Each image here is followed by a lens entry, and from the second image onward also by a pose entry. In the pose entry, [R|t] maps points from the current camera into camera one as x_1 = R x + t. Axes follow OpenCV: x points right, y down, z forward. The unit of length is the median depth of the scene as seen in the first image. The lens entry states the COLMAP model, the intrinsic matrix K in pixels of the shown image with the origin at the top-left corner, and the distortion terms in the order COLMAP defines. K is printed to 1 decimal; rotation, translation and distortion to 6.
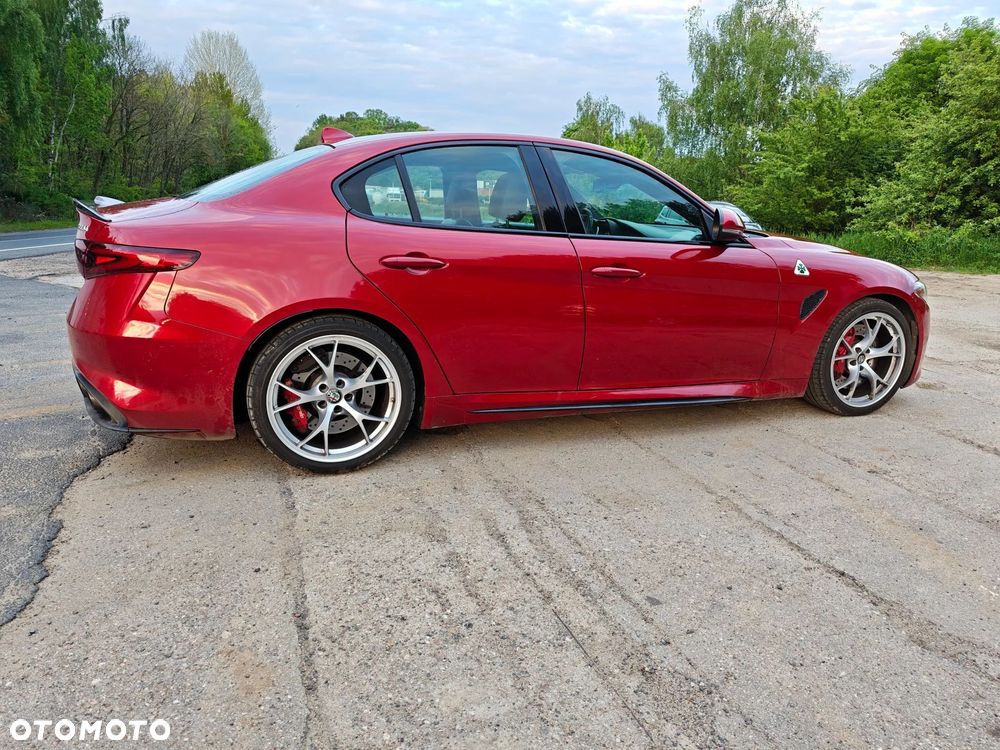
lens RADIAL K [[697.6, 0, 489.8], [0, 697.6, 367.3], [0, 0, 1]] dist [0.000466, -0.007701]
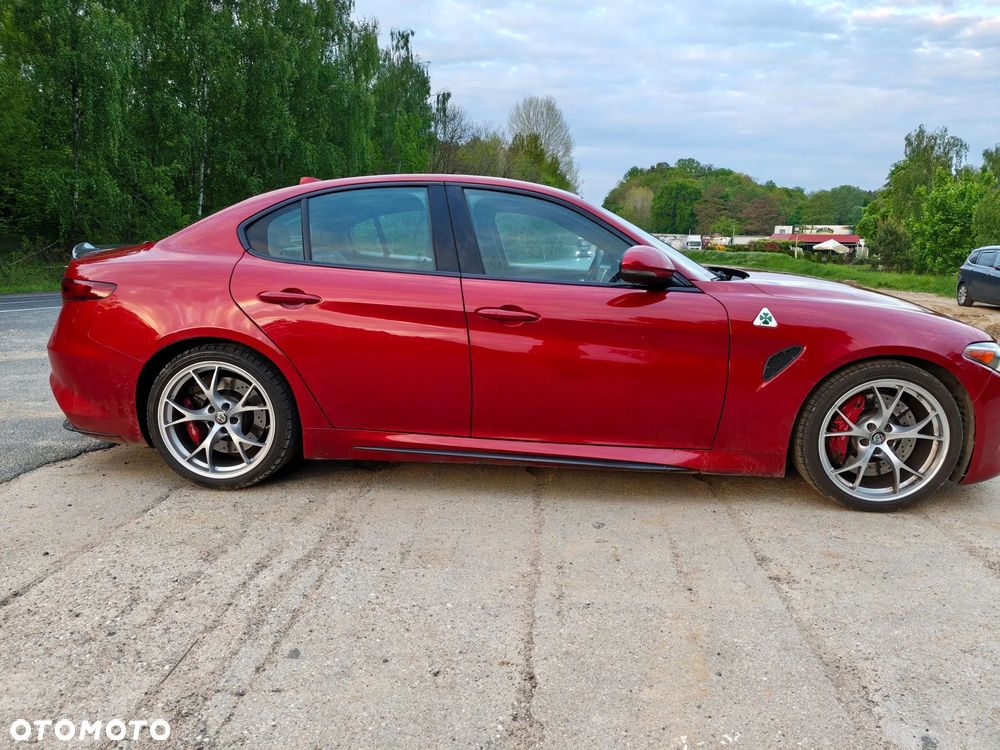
lens RADIAL K [[705.0, 0, 495.1], [0, 705.0, 373.3], [0, 0, 1]] dist [0.005367, -0.008512]
pose [[0.914096, 0.062885, -0.400593, 0.393261], [-0.087517, 0.995214, -0.043472, -0.011237], [0.395942, 0.074796, 0.915224, 0.097356]]
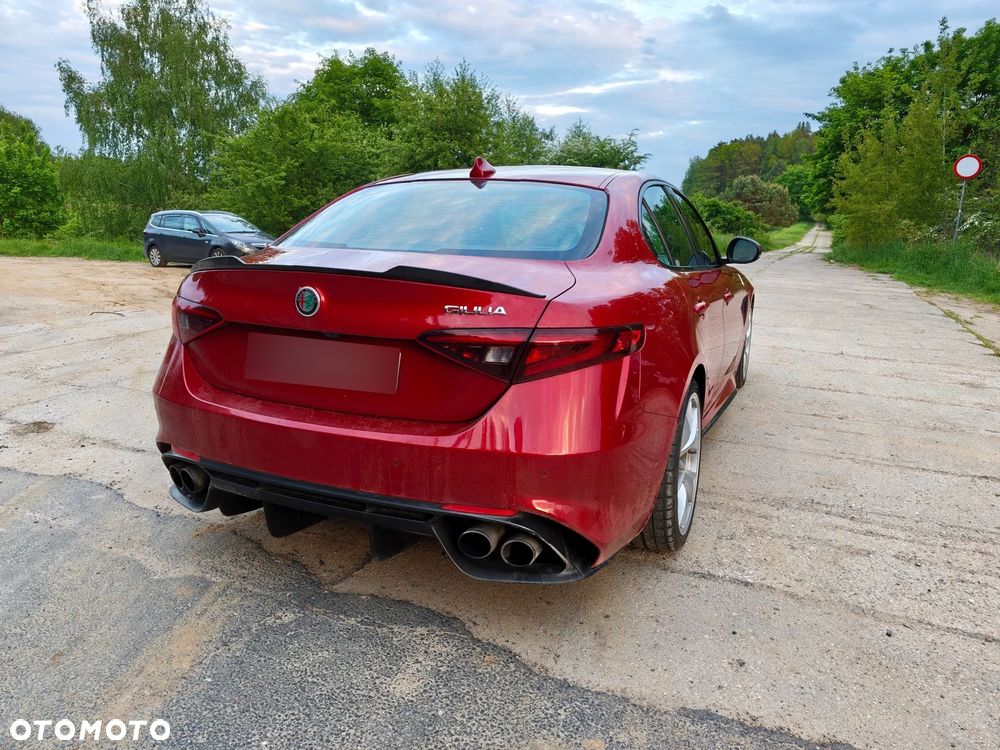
lens RADIAL K [[717.6, 0, 490.4], [0, 717.6, 376.8], [0, 0, 1]] dist [0.006137, -0.020178]
pose [[0.688066, -0.174543, 0.704344, -0.672573], [0.173678, 0.982041, 0.073695, -0.116680], [-0.704558, 0.071622, 0.706023, 0.322203]]
